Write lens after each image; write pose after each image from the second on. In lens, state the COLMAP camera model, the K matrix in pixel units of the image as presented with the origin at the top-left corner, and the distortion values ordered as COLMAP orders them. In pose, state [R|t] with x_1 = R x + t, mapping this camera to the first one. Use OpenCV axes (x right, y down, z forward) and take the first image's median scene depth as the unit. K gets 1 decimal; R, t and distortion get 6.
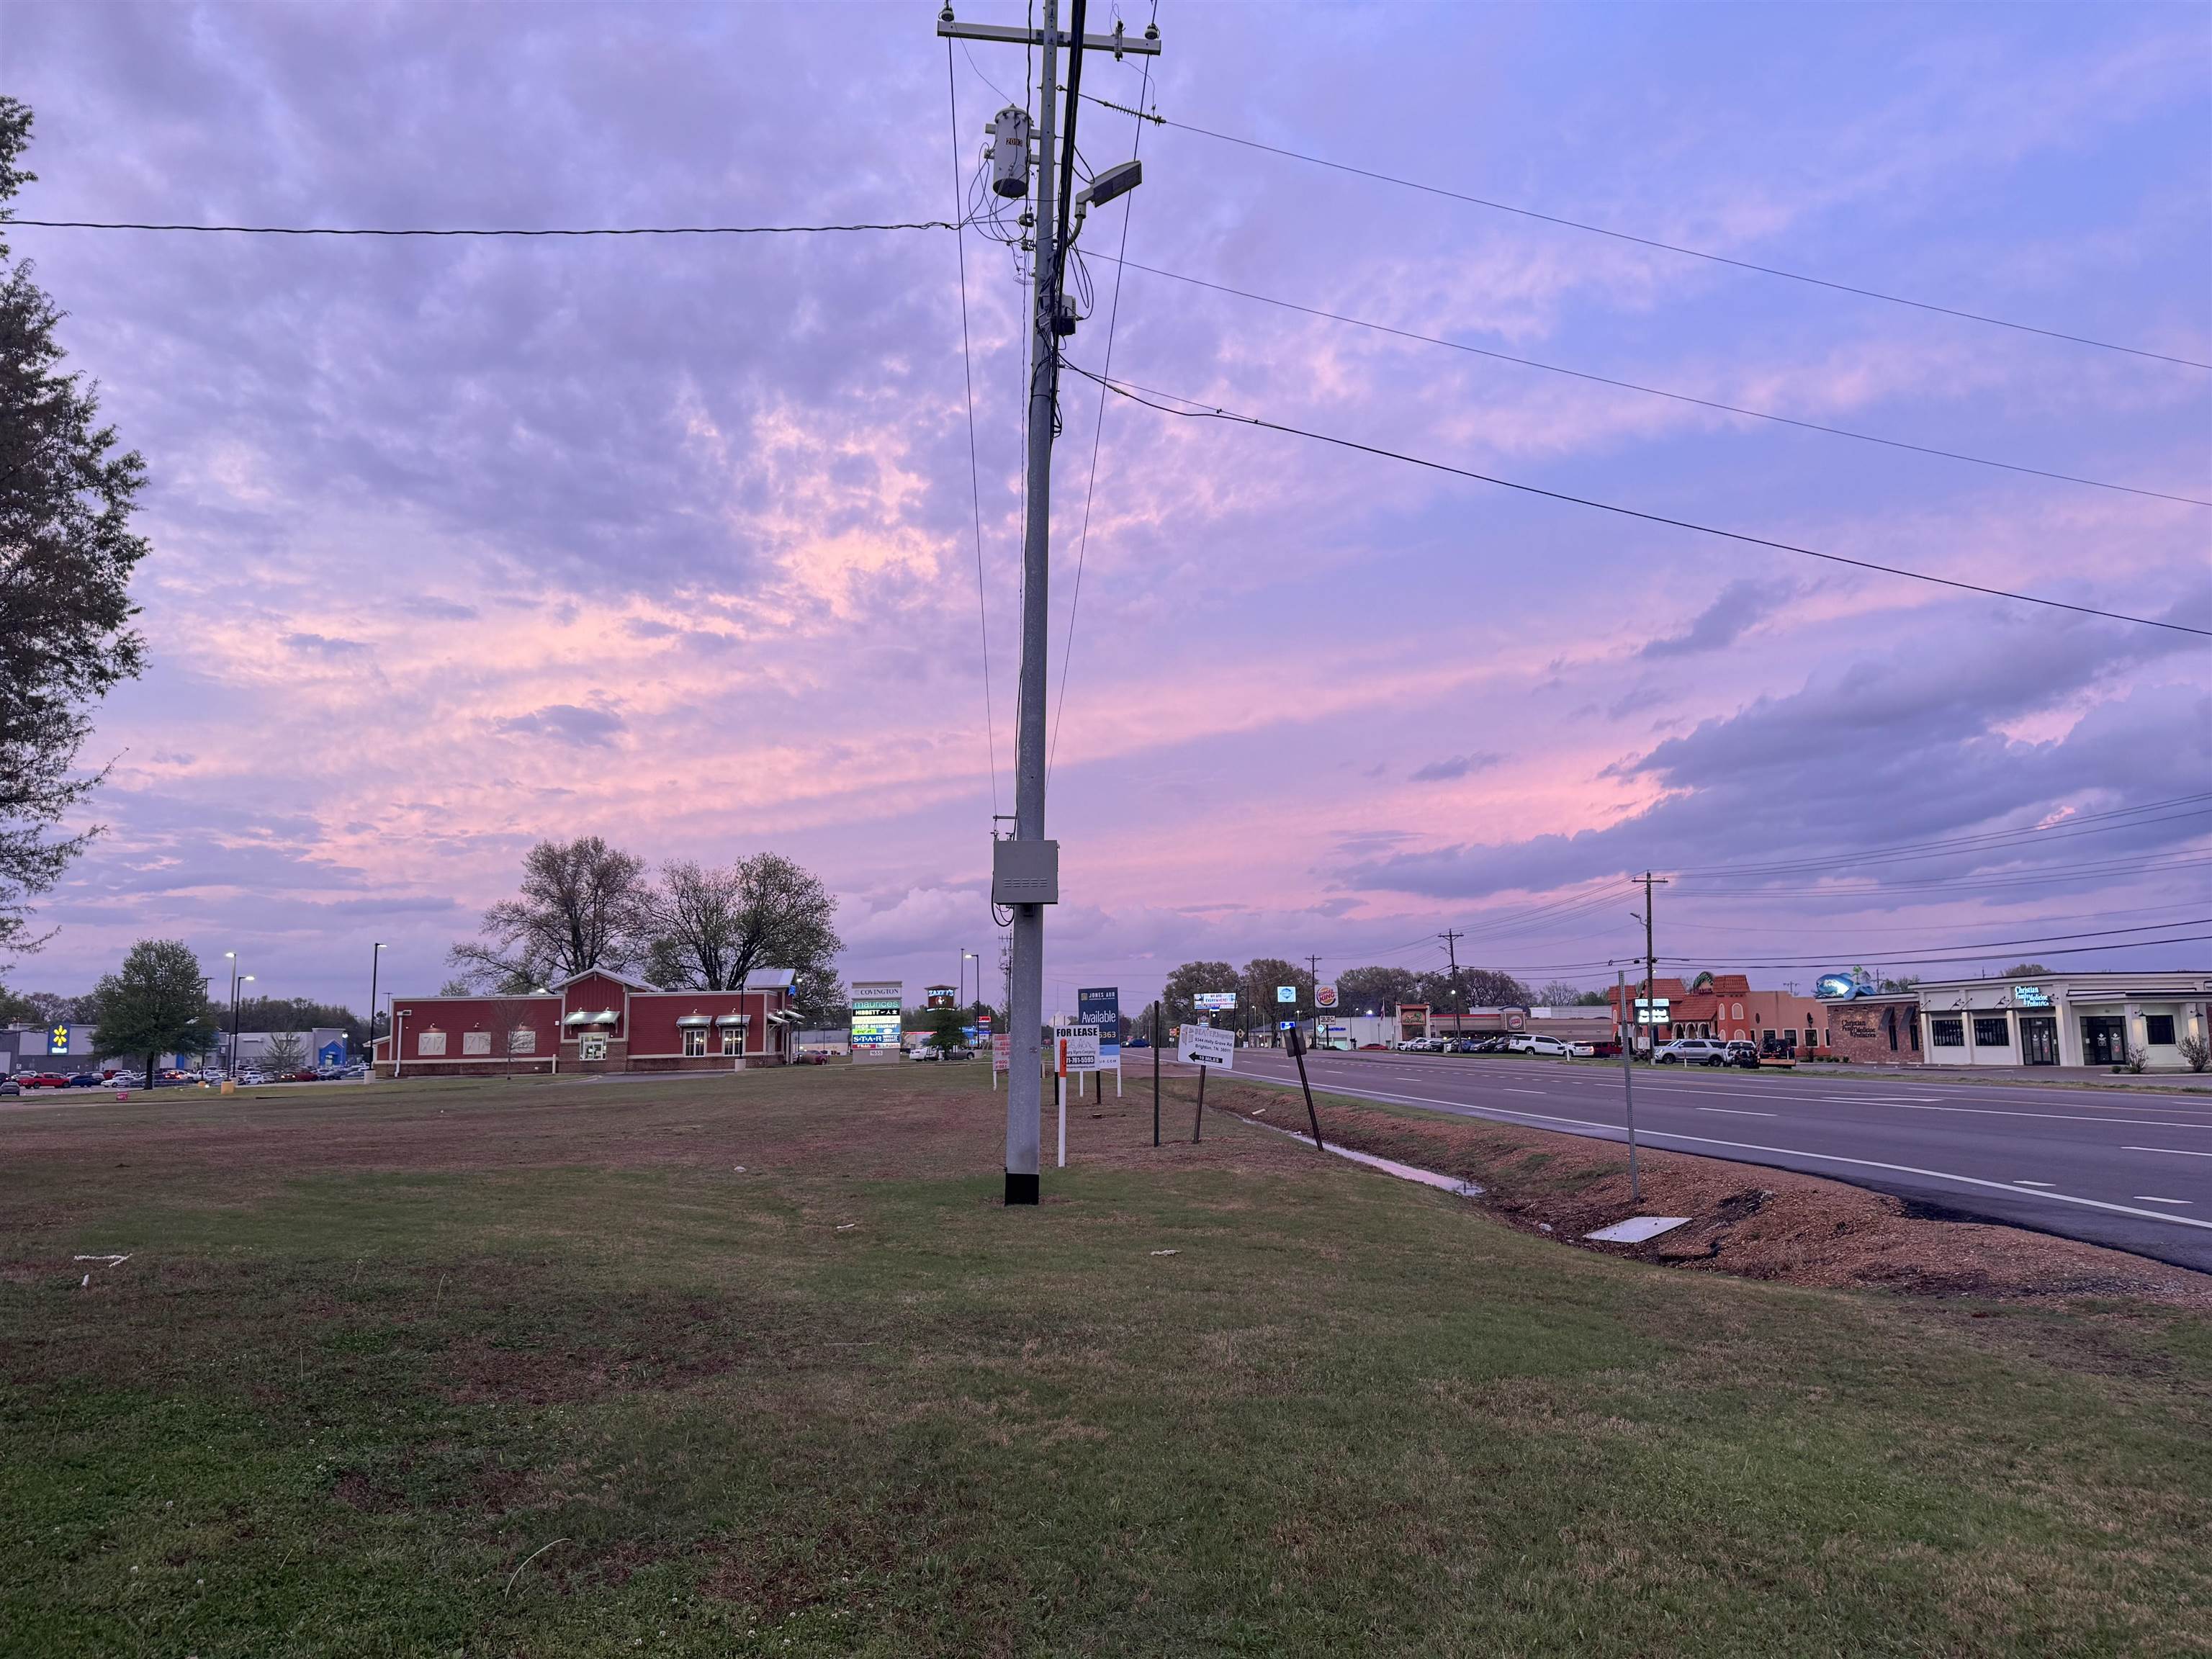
lens RADIAL K [[1532.1, 0, 1106.0], [0, 1532.1, 829.5], [0, 0, 1]] dist [-0.045634, 0.037945]
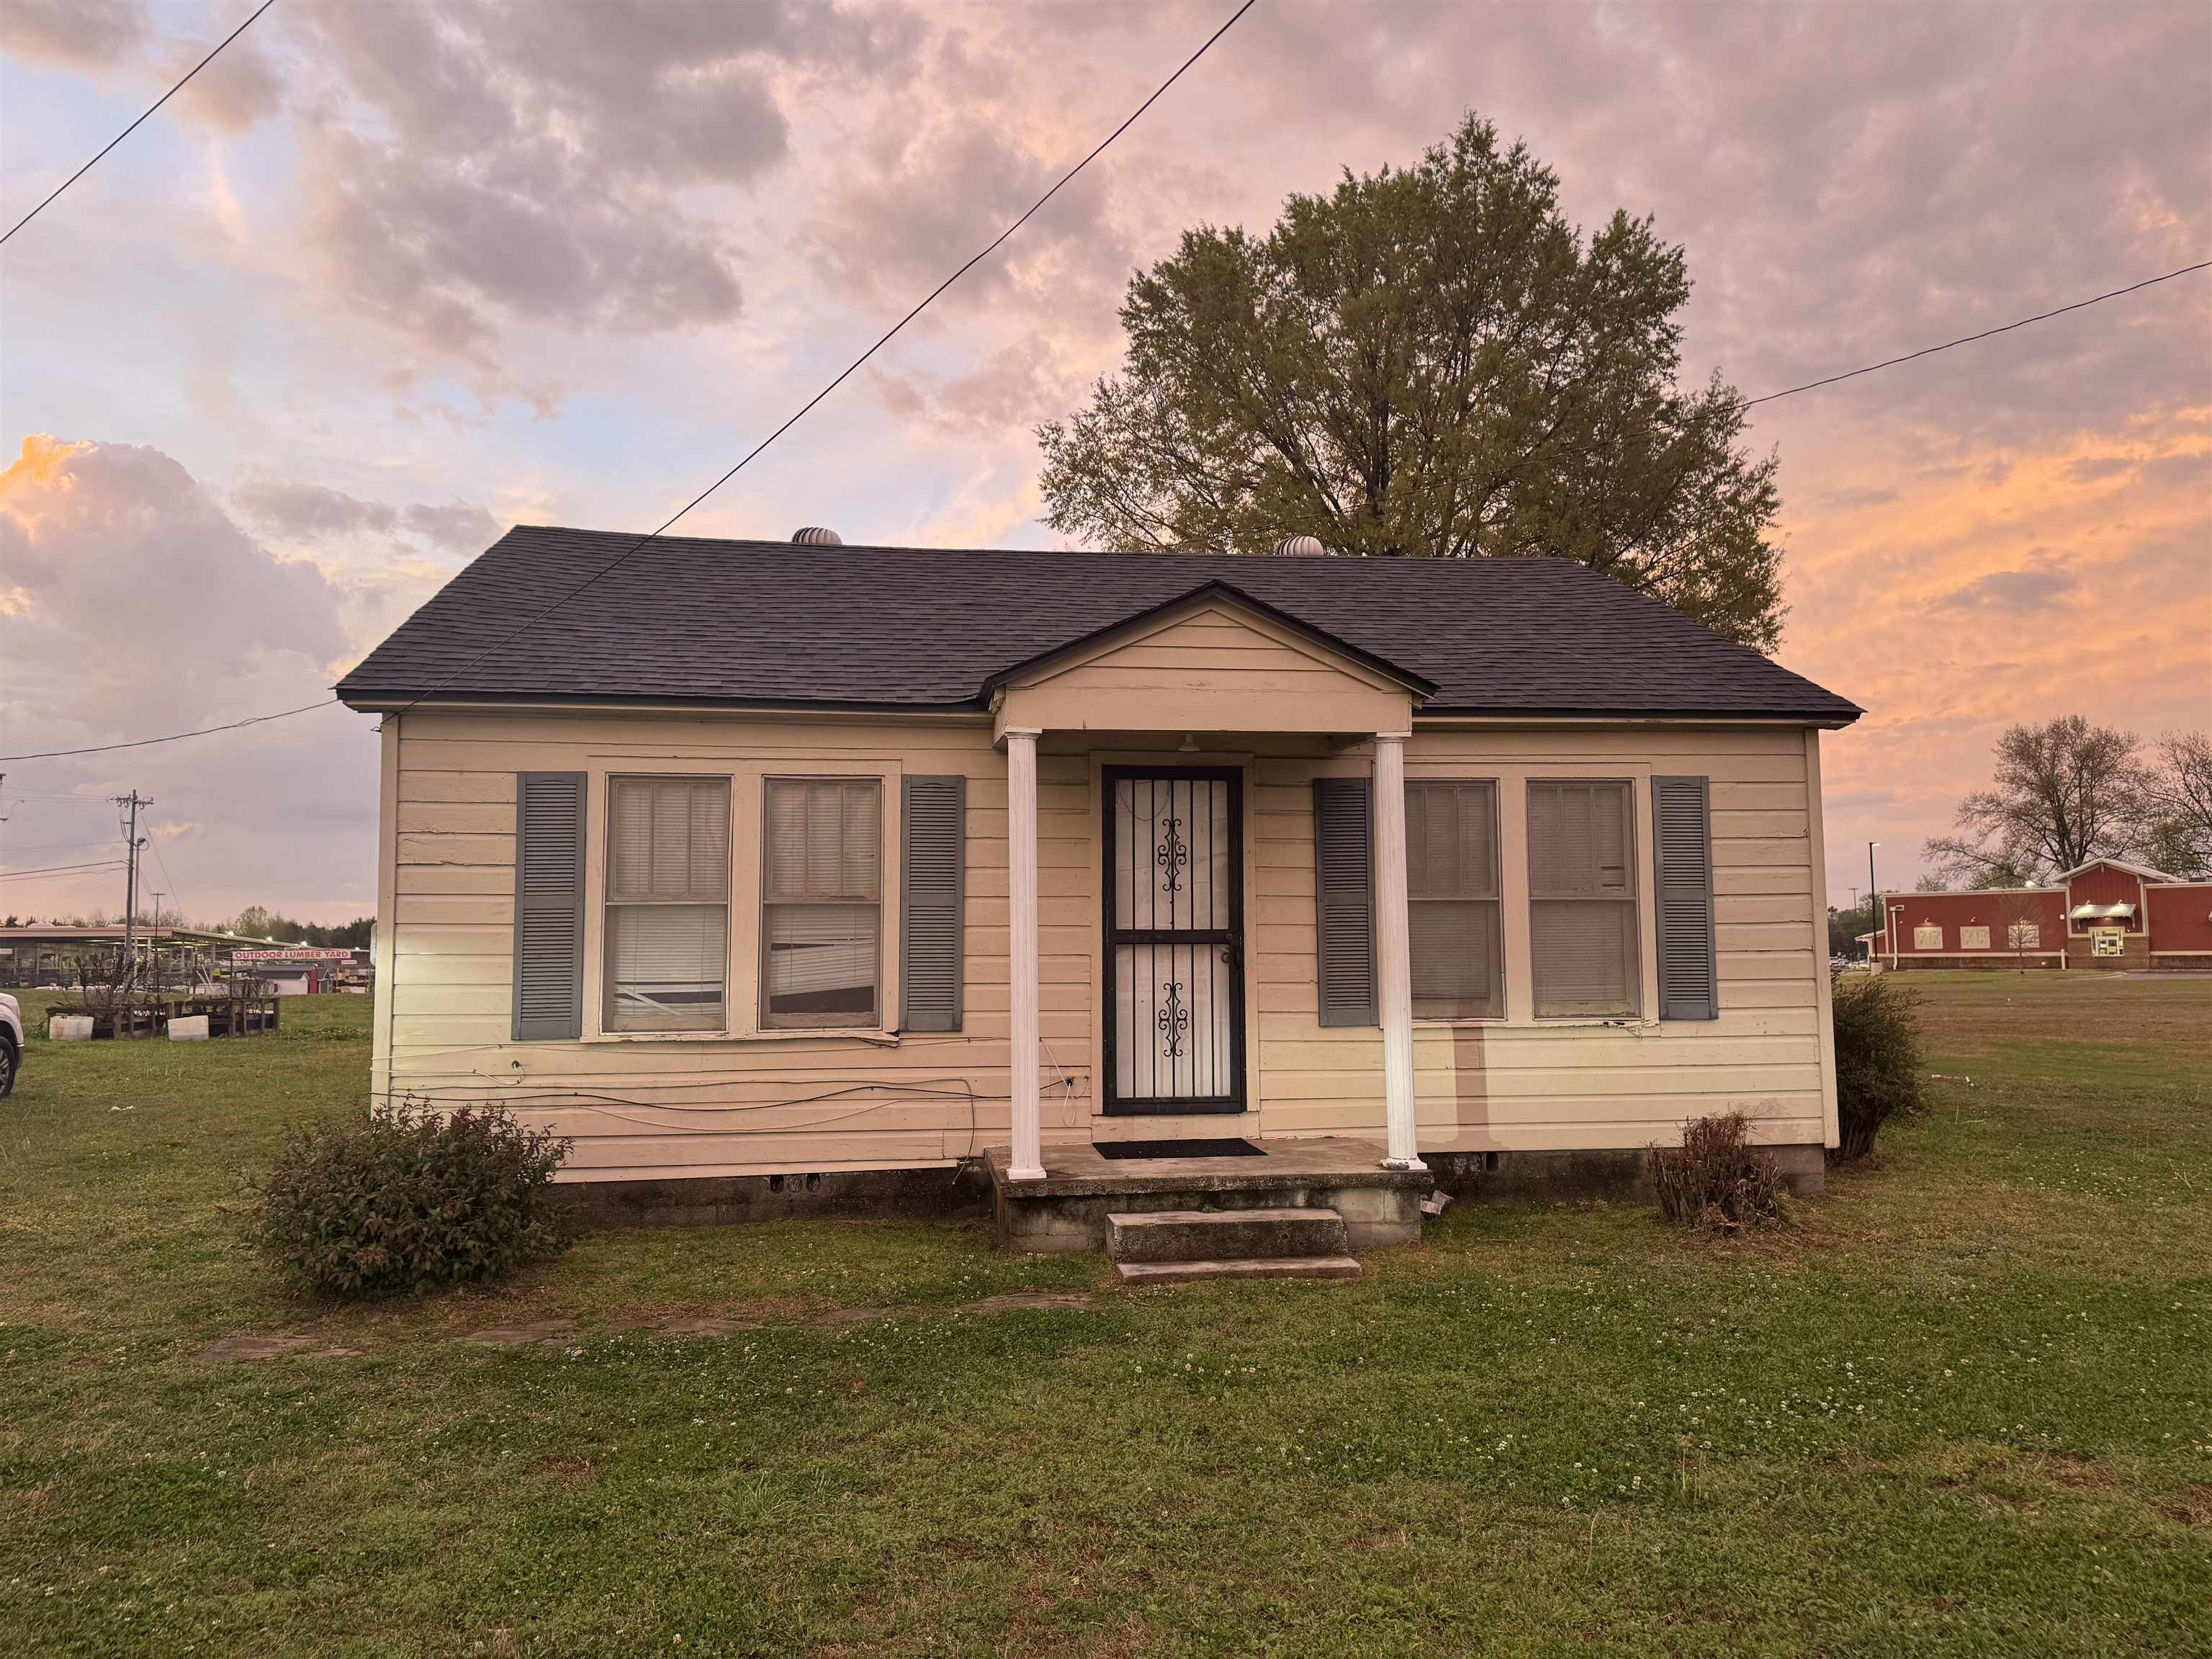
lens RADIAL K [[1532.1, 0, 1106.0], [0, 1532.1, 829.5], [0, 0, 1]] dist [-0.045634, 0.037945]
pose [[0.633746, -0.044777, -0.772244, -0.001040], [0.098034, 0.994923, 0.022764, -0.002503], [0.767304, -0.090132, 0.634918, -0.018322]]
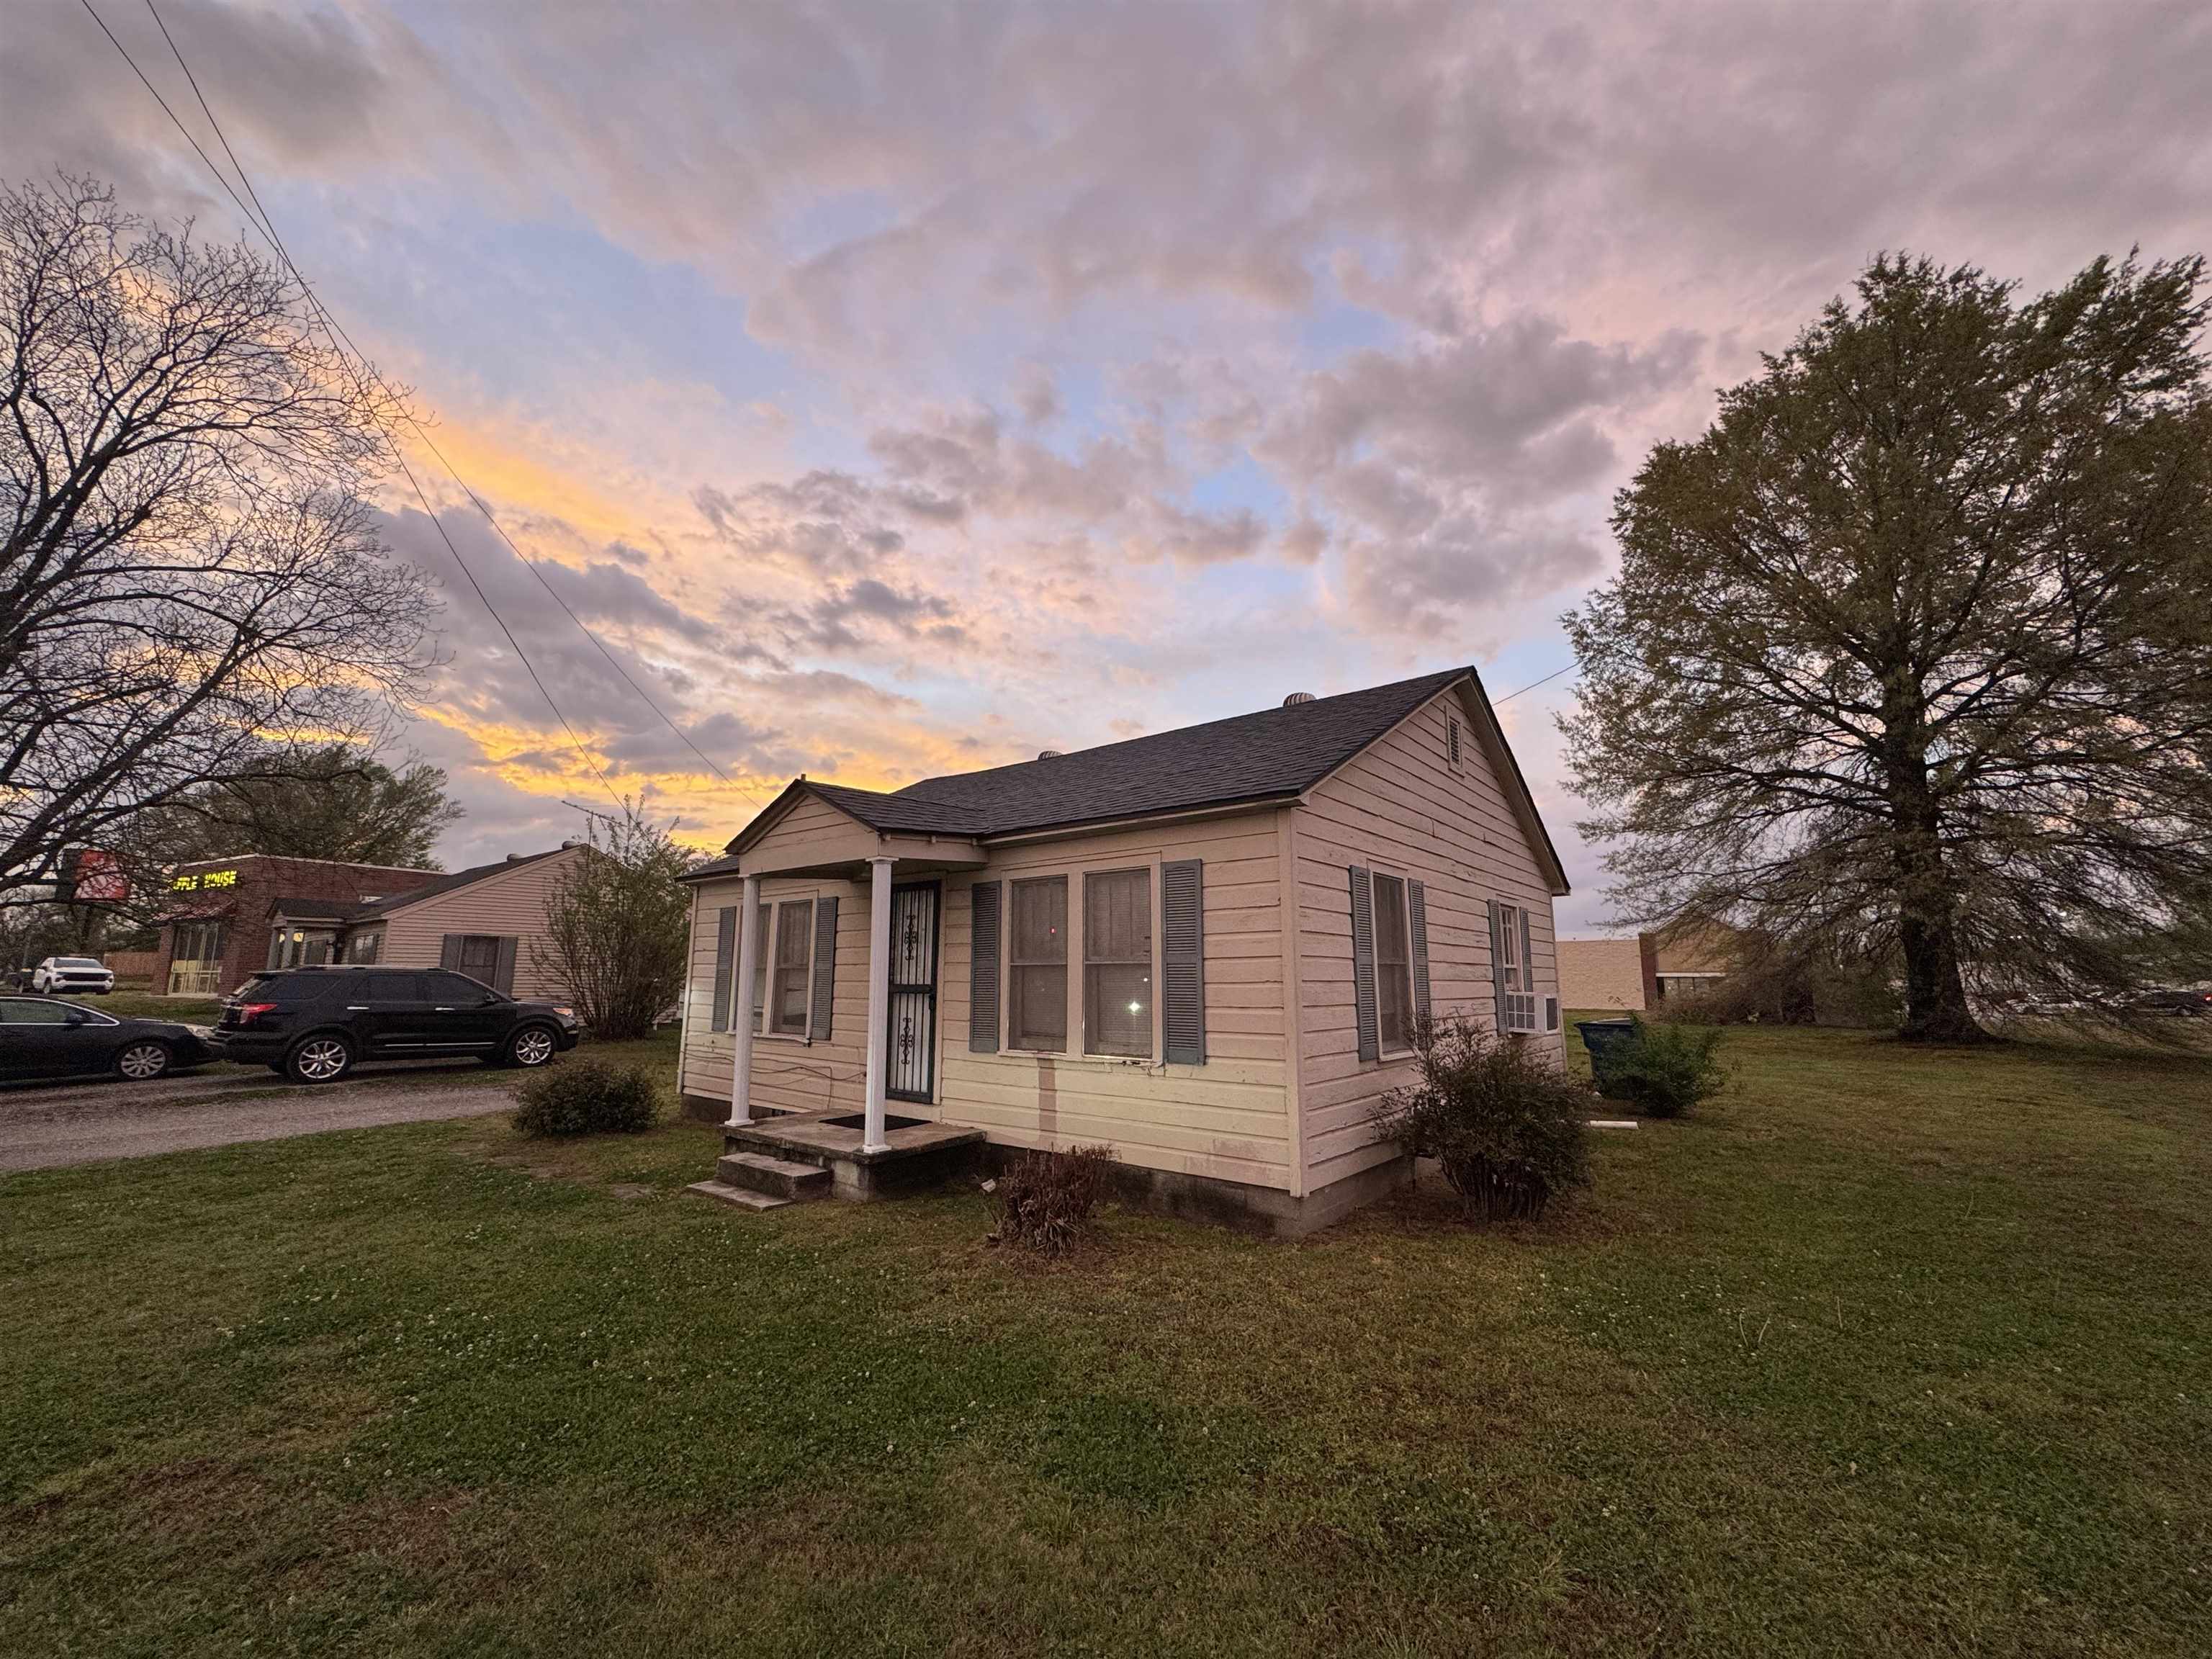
lens RADIAL K [[902.6, 0, 1106.0], [0, 902.6, 829.5], [0, 0, 1]] dist [0.000155, 0.000023]
pose [[-0.071895, -0.147817, -0.986398, 0.047335], [0.135474, 0.978345, -0.156484, 0.023765], [0.988169, -0.144882, -0.050313, 0.207393]]
